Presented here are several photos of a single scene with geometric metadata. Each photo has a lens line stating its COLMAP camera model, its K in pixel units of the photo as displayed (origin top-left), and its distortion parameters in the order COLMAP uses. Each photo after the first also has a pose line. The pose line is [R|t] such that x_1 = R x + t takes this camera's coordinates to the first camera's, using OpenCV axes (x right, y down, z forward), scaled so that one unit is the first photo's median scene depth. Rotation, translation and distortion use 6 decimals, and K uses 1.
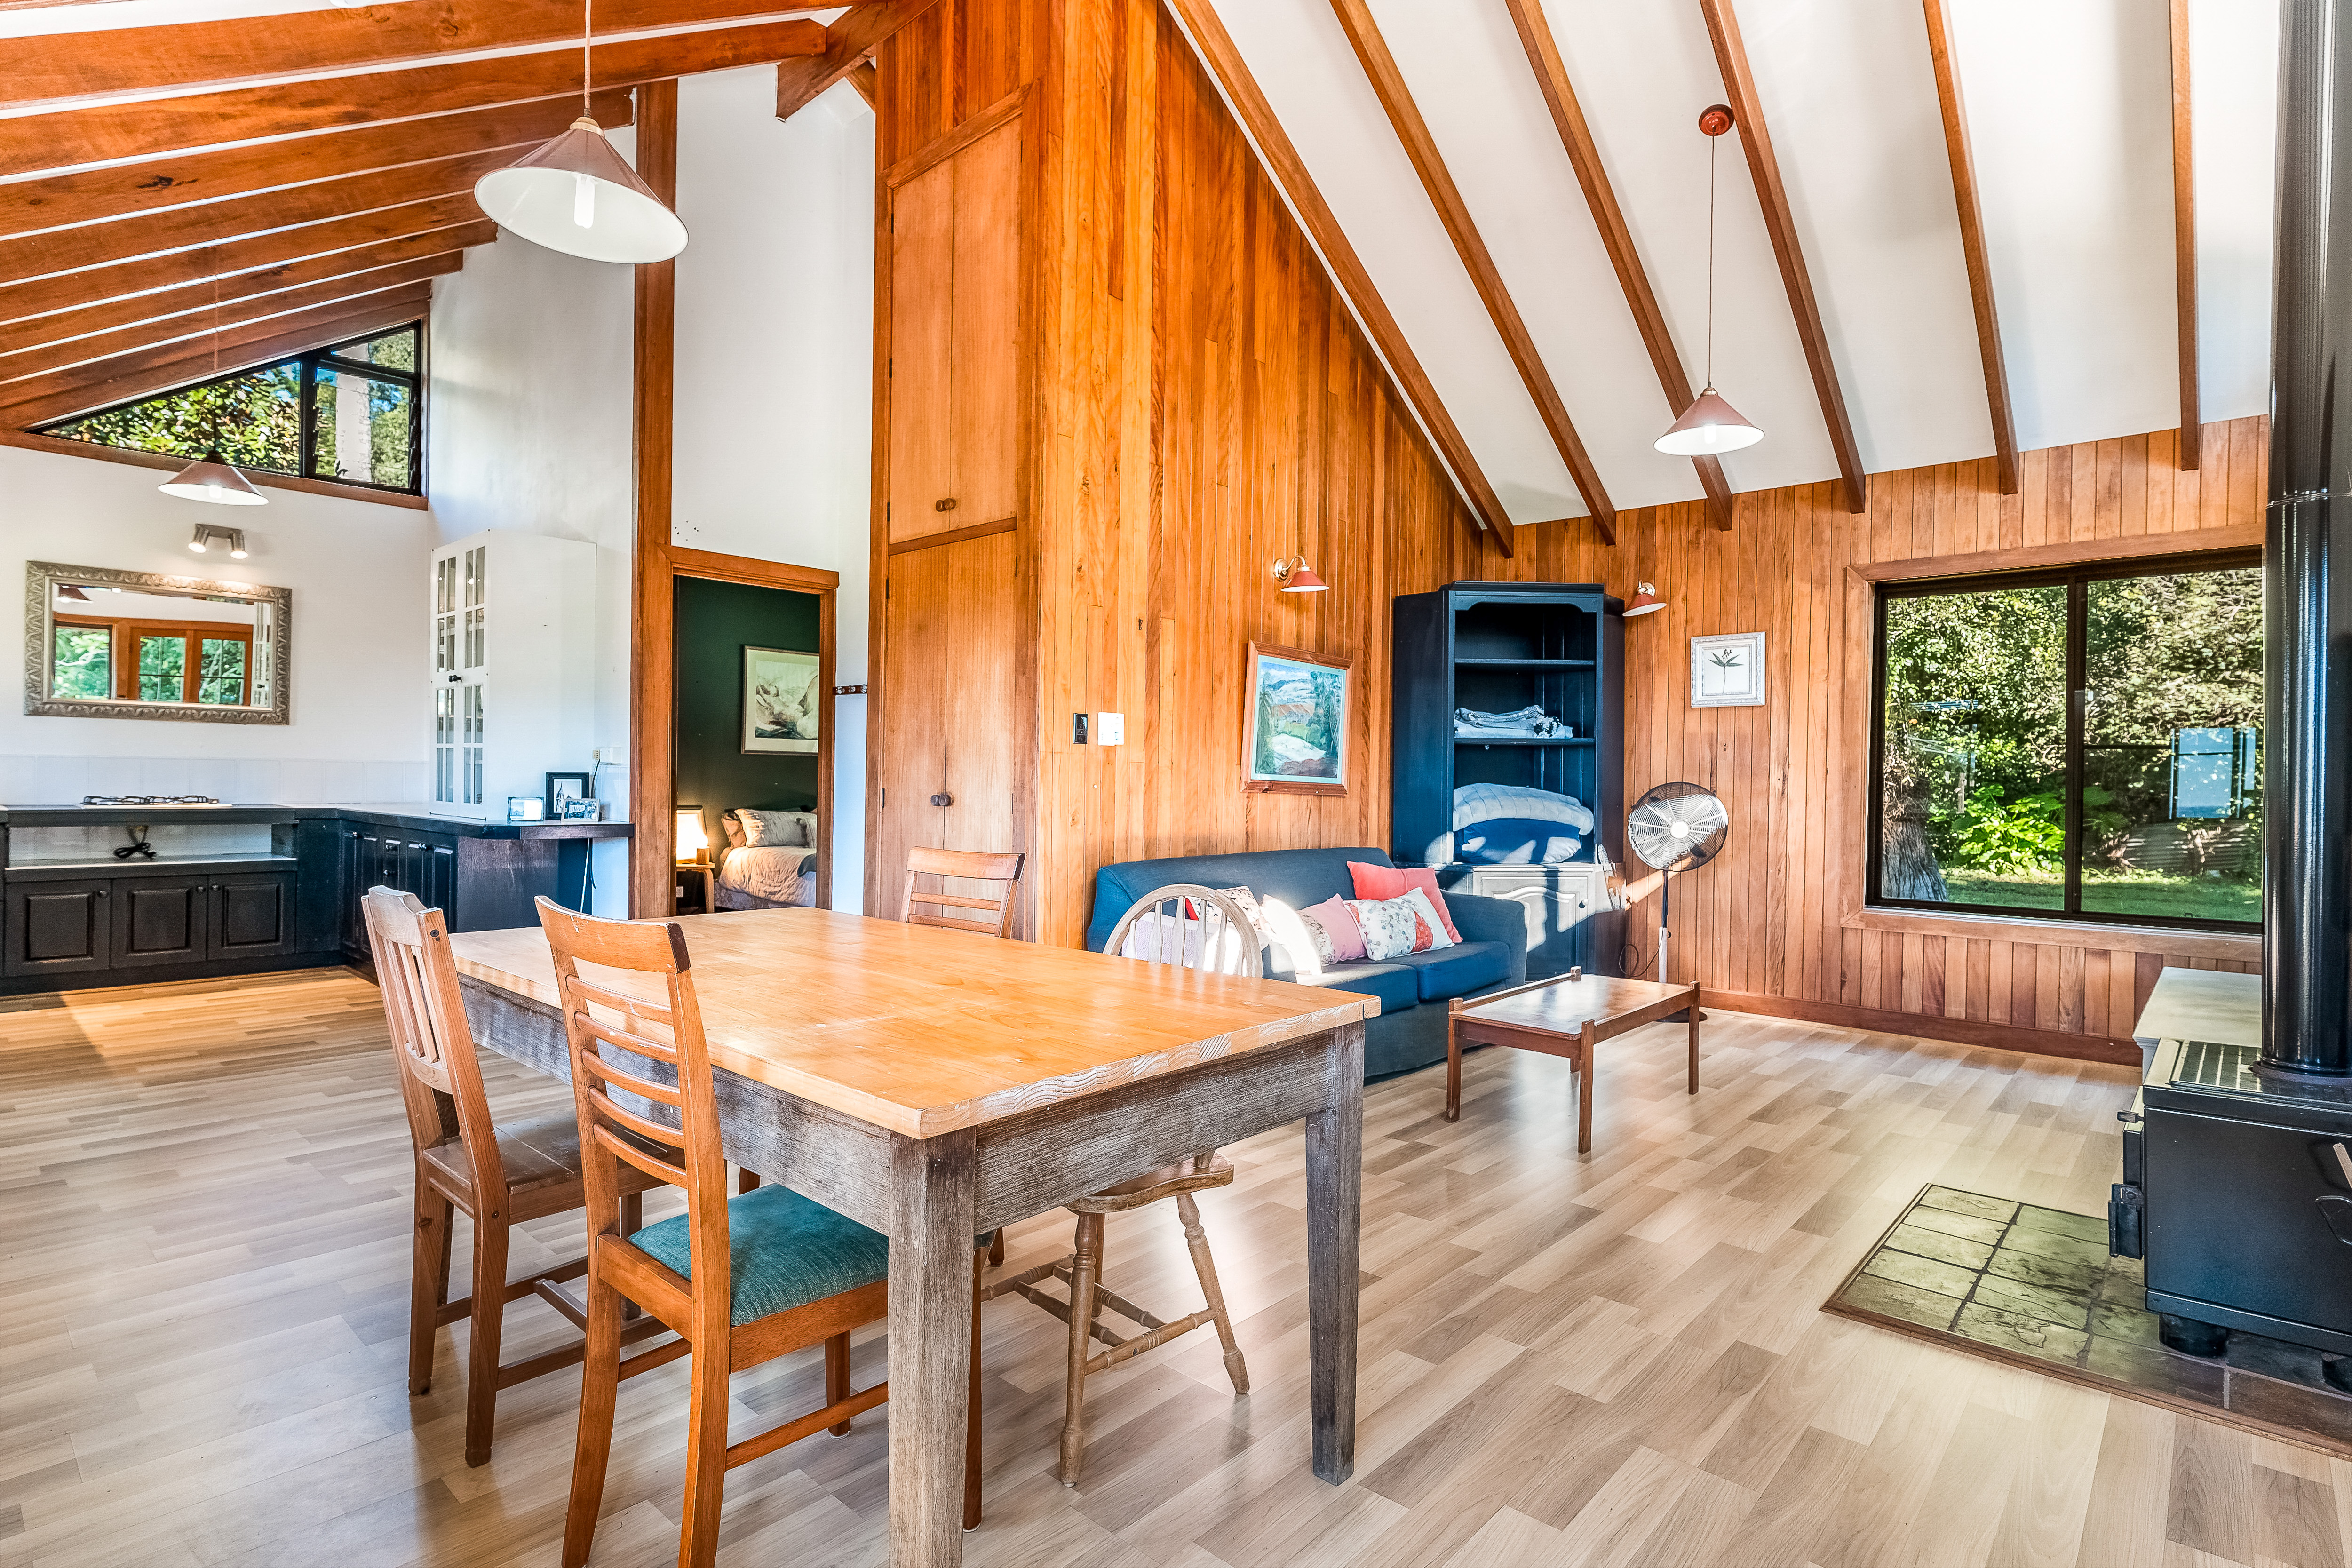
lens RADIAL K [[1161.5, 0, 1179.9], [0, 1161.5, 780.7], [0, 0, 1]] dist [-0.001548, 0.000117]
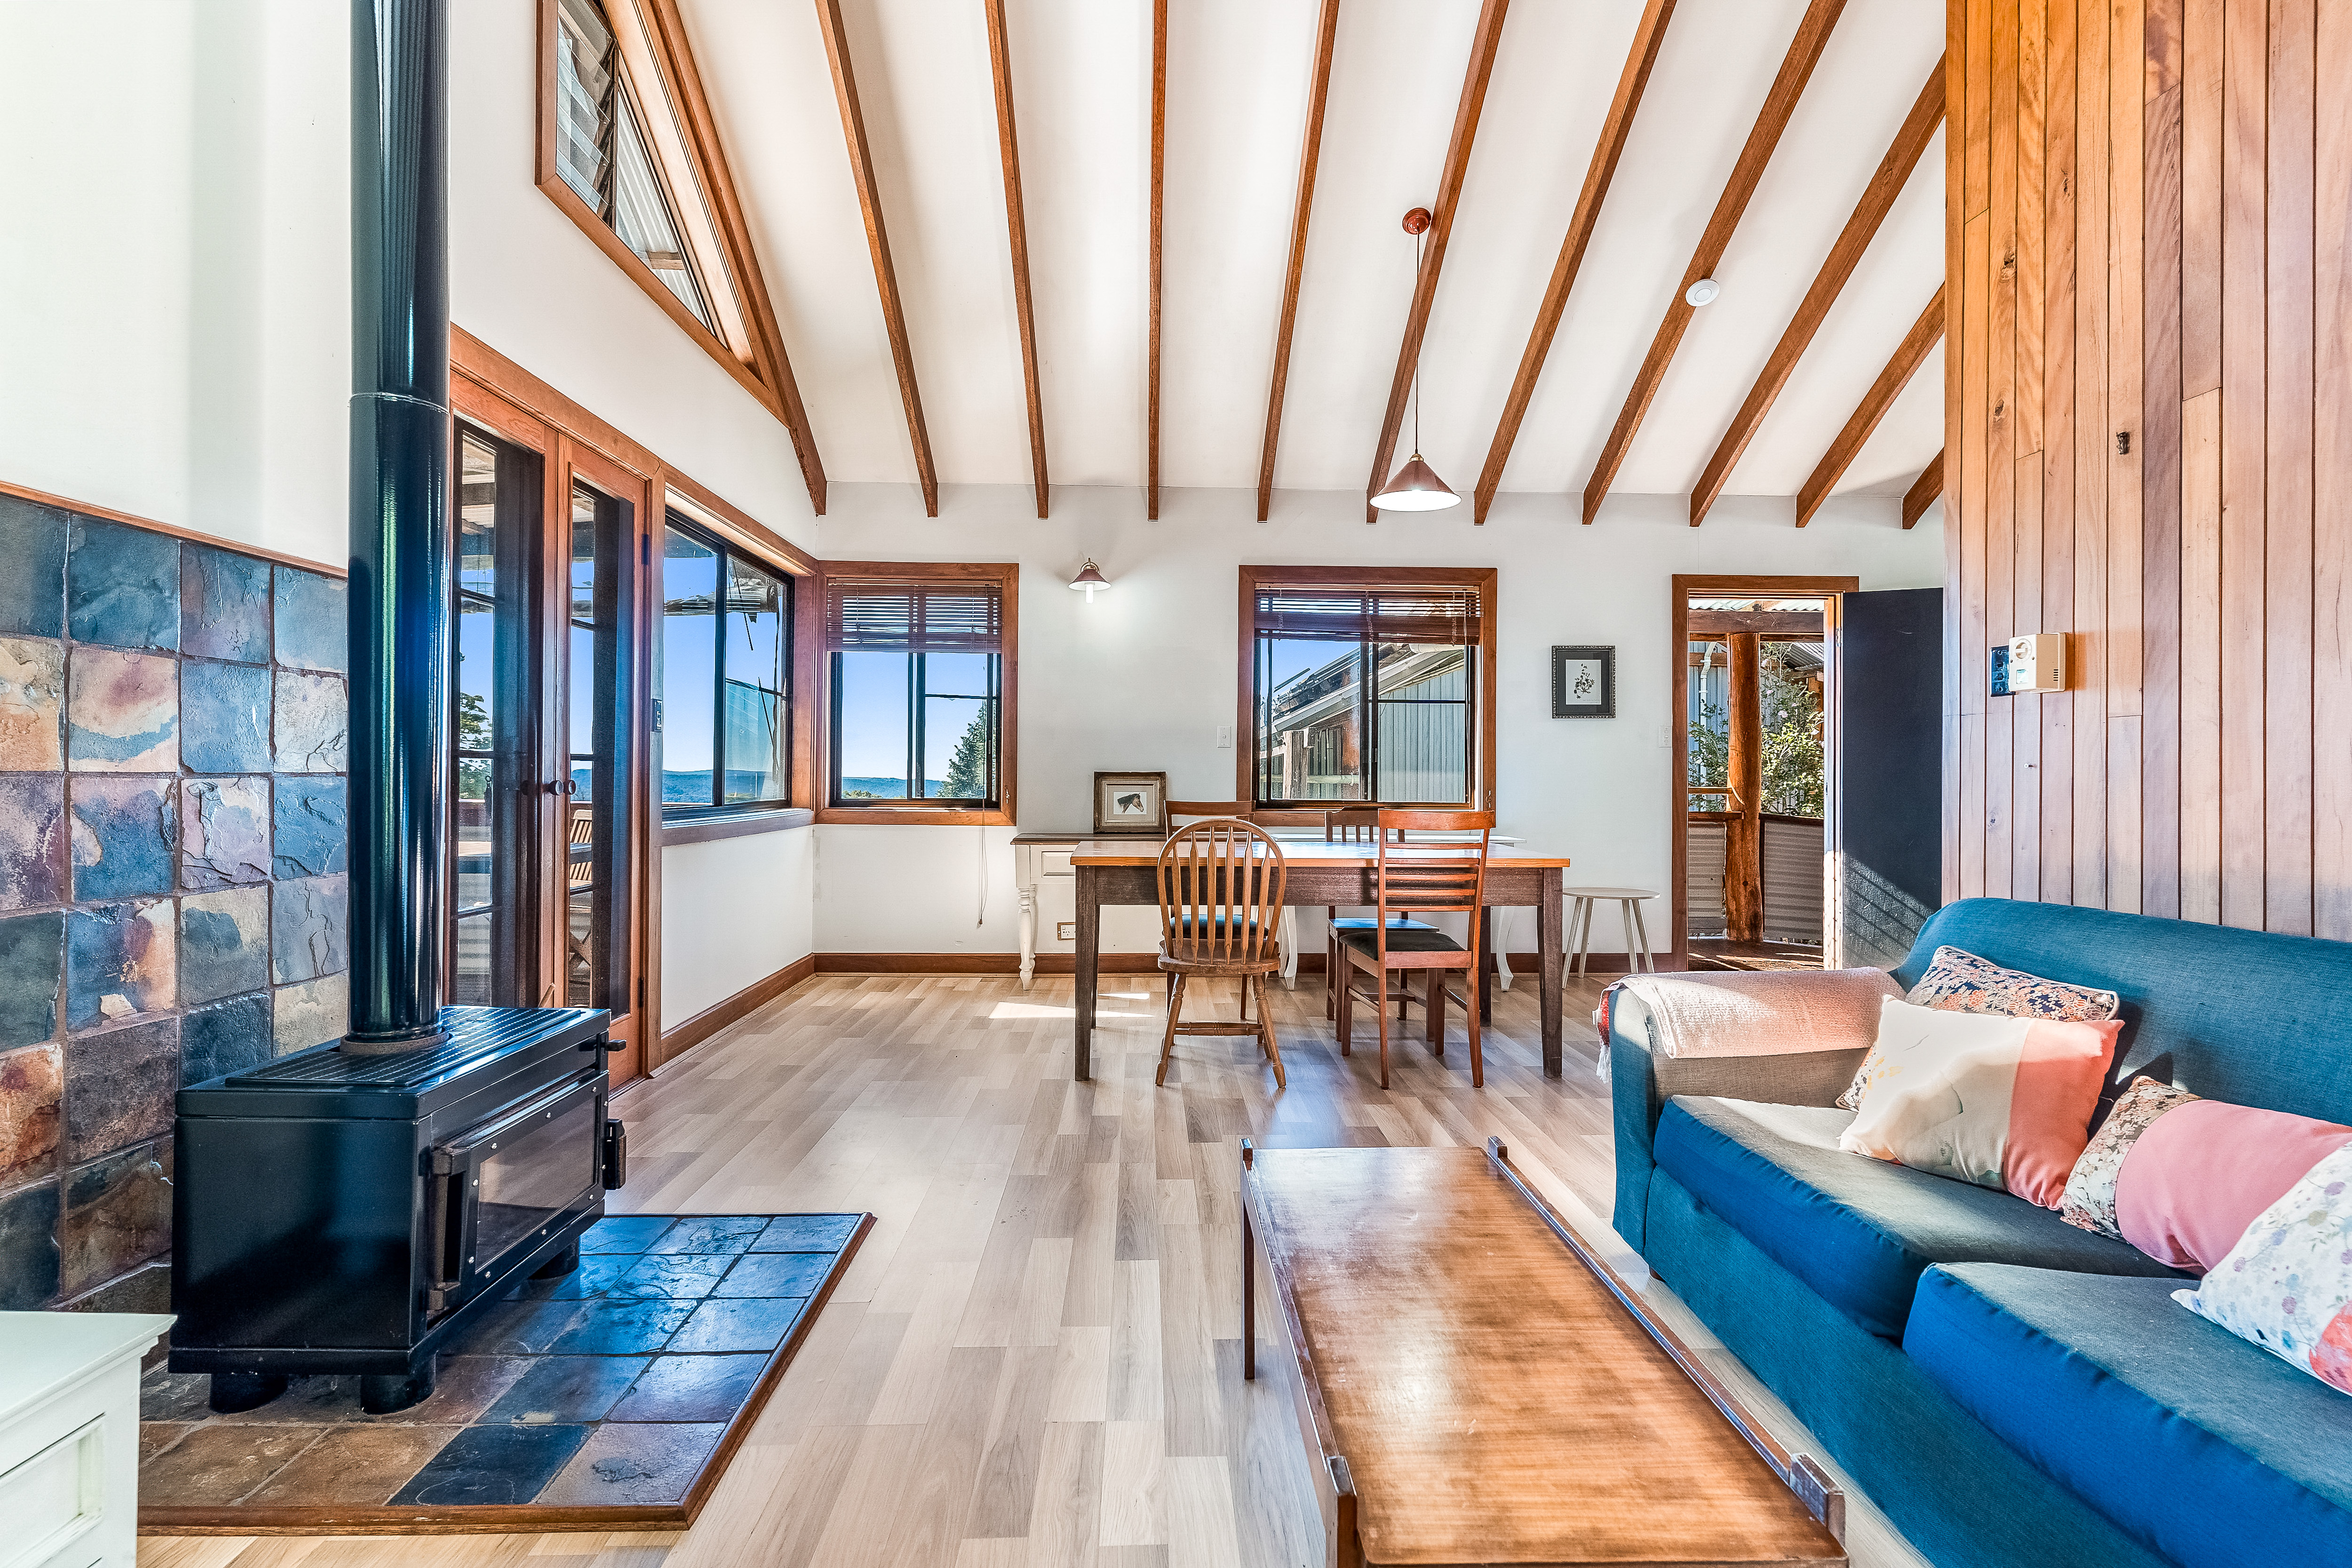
lens RADIAL K [[1123.8, 0, 1174.9], [0, 1123.8, 773.2], [0, 0, 1]] dist [-0.000047, 0.000449]
pose [[-0.720073, -0.020058, -0.693609, 0.443260], [-0.019490, 0.999772, -0.008679, 0.015349], [0.693625, 0.007269, -0.720300, 0.793257]]
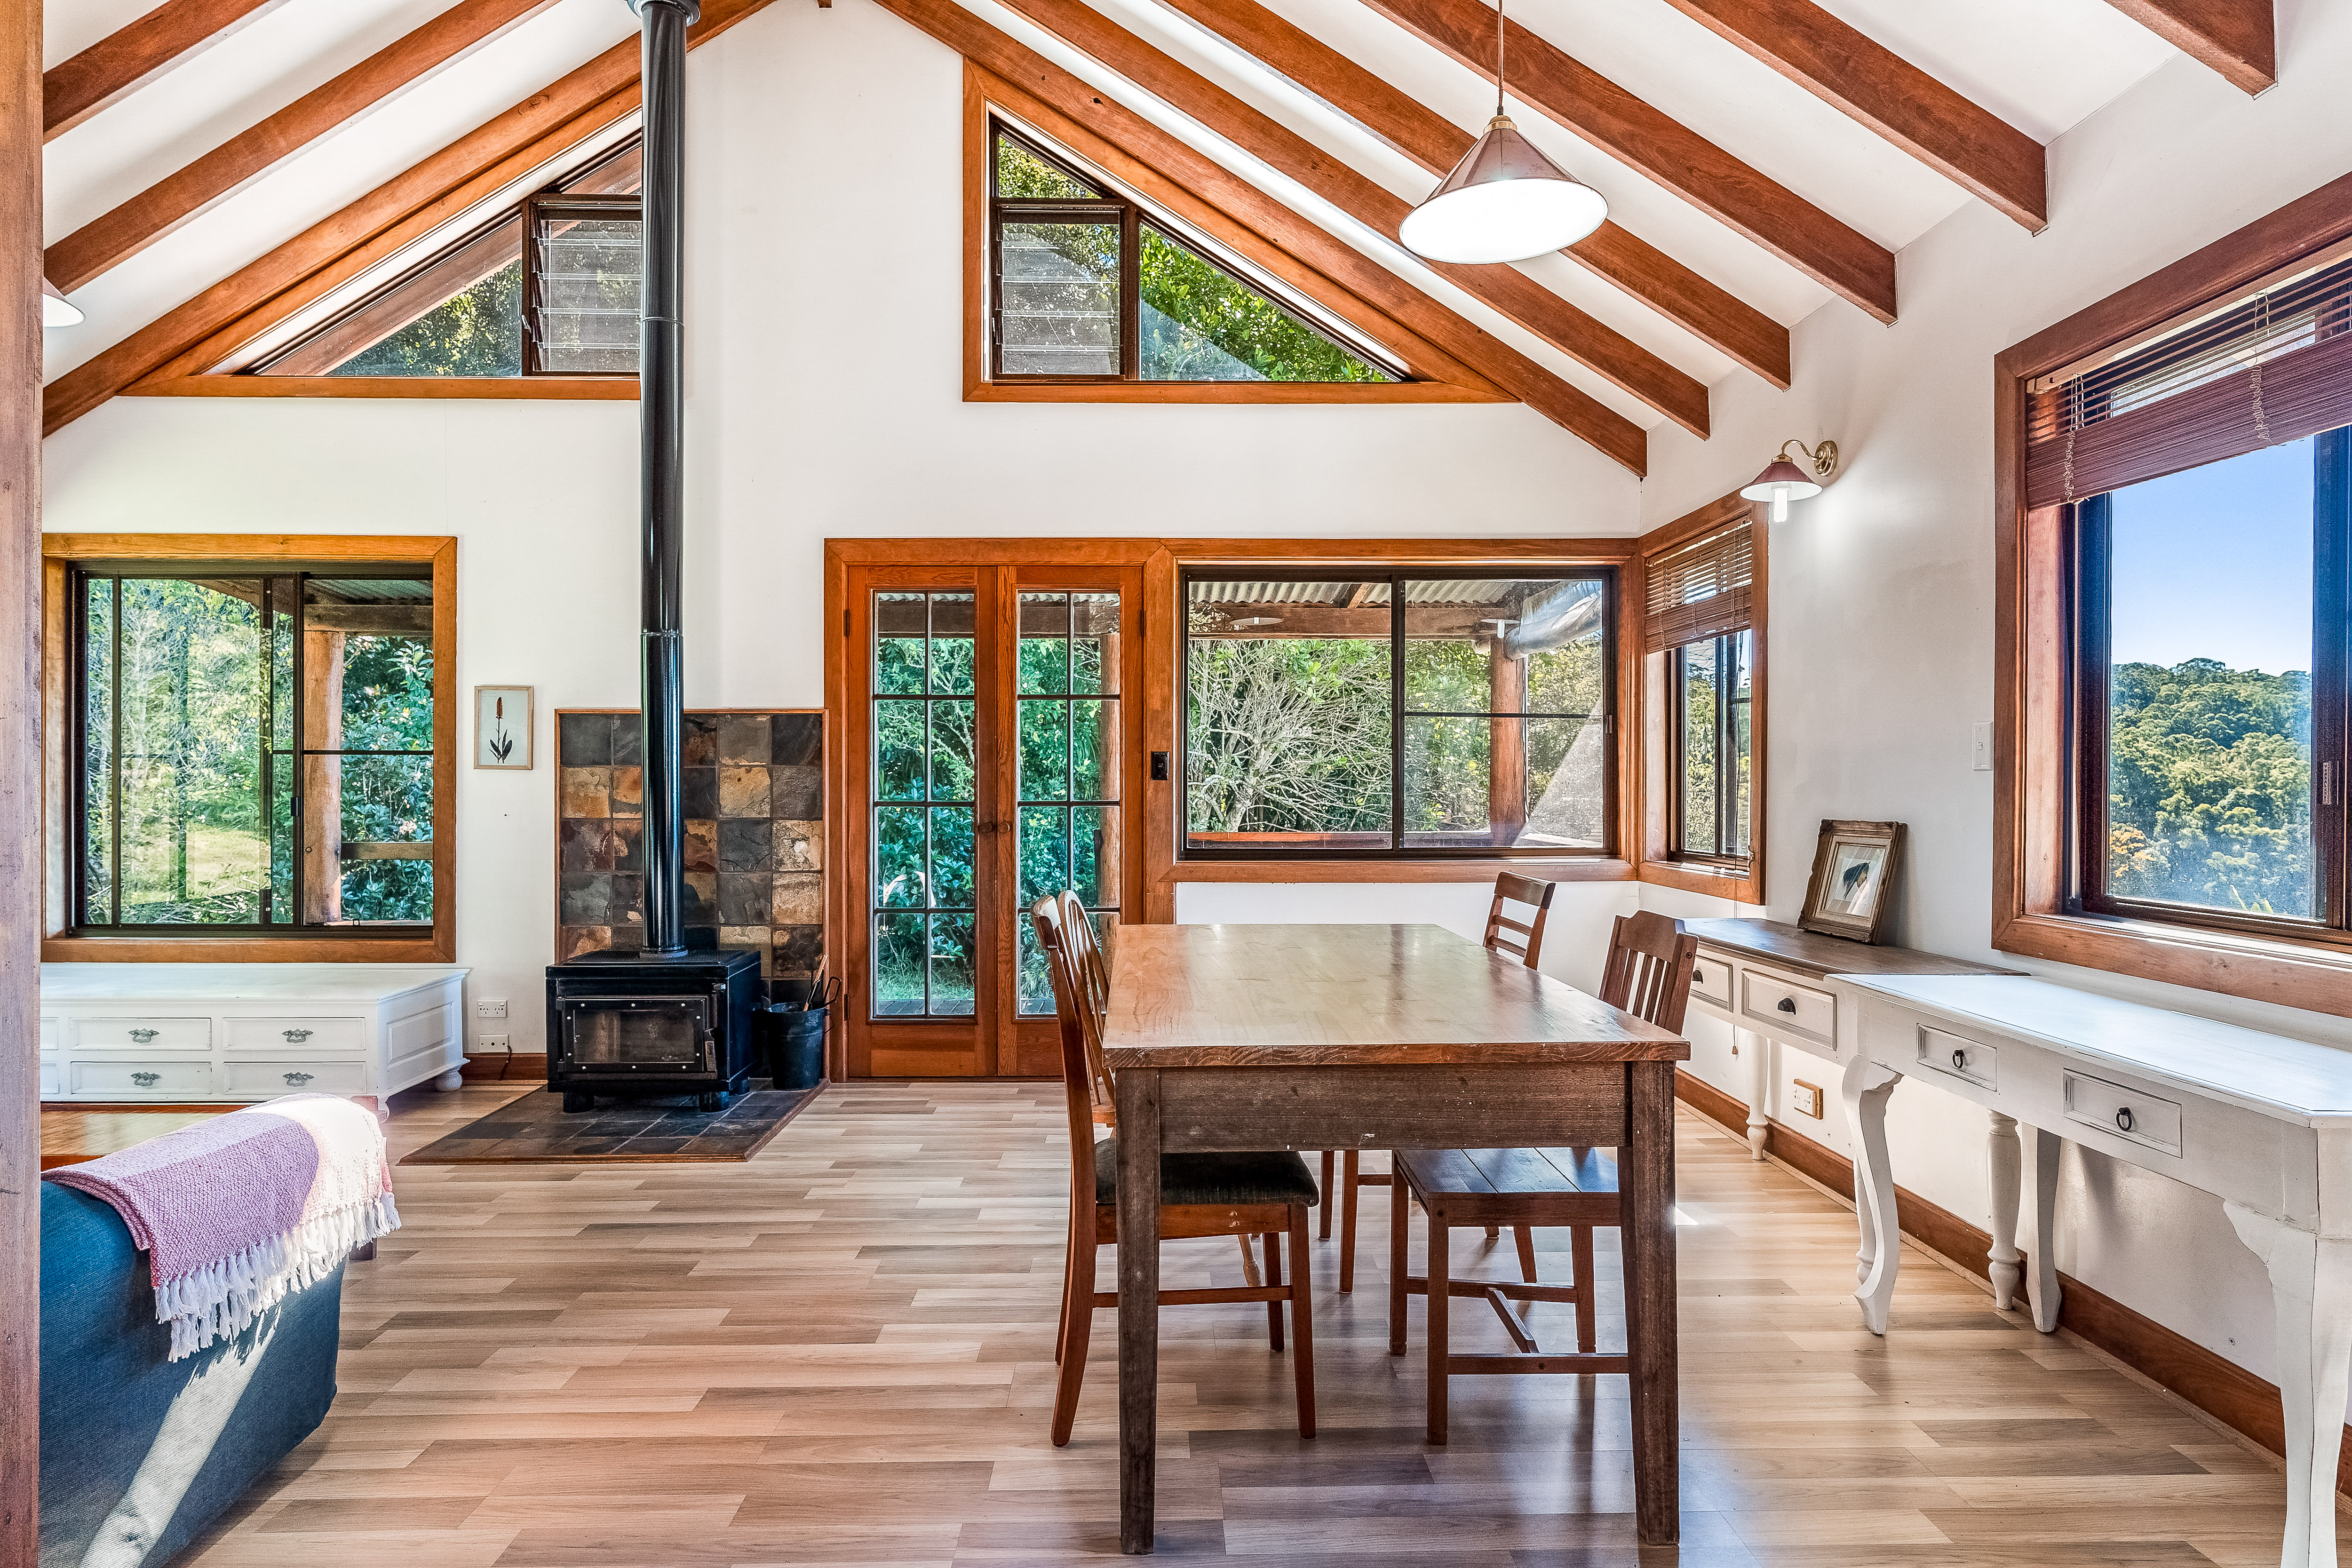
lens RADIAL K [[1275.5, 0, 1176.0], [0, 1275.5, 784.0], [0, 0, 1]] dist [-0.000308, -0.000038]
pose [[-0.693291, -0.011574, 0.720565, -0.385489], [-0.004965, 0.999924, 0.011284, -0.014257], [-0.720640, 0.004246, -0.693296, 0.694720]]
